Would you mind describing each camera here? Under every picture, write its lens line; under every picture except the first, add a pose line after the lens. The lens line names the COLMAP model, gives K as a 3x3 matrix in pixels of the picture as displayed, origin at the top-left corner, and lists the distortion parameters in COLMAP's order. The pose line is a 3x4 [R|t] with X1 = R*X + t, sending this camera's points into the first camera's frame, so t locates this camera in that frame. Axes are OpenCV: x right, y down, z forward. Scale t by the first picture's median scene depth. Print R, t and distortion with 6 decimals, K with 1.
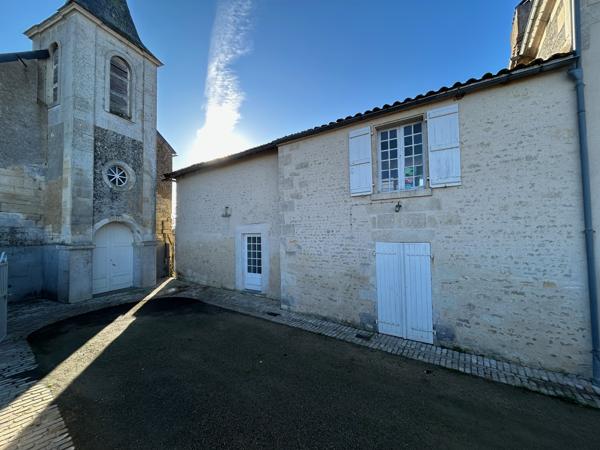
lens RADIAL K [[241.5, 0, 300.0], [0, 241.5, 225.0], [0, 0, 1]] dist [-0.001551, -0.000170]
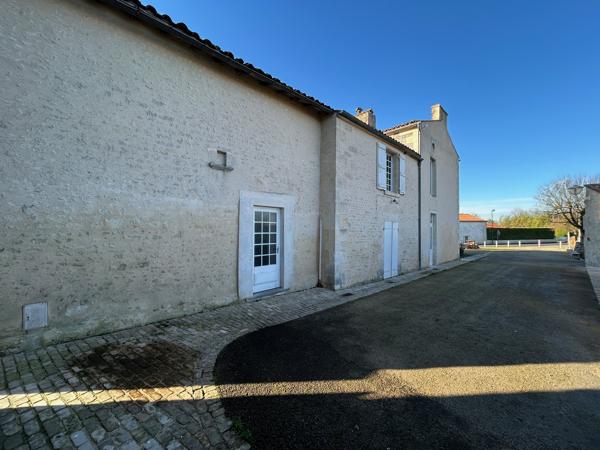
lens RADIAL K [[241.5, 0, 300.0], [0, 241.5, 225.0], [0, 0, 1]] dist [-0.001551, -0.000170]
pose [[0.207623, 0.033216, 0.977645, -1.294115], [-0.040611, 0.998854, -0.025312, 0.153366], [-0.977366, -0.034448, 0.208734, 1.187762]]
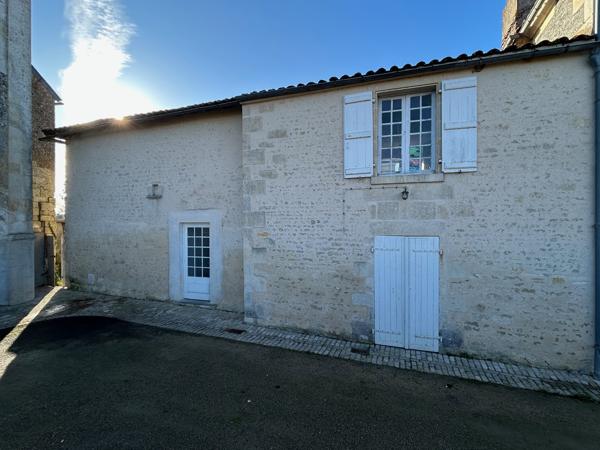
lens RADIAL K [[293.2, 0, 300.0], [0, 293.2, 225.0], [0, 0, 1]] dist [-0.001843, 0.000882]
pose [[0.967464, 0.010725, 0.252783, -0.181355], [-0.020925, 0.999070, 0.037695, 0.002421], [-0.252144, -0.041758, 0.966788, 0.101049]]
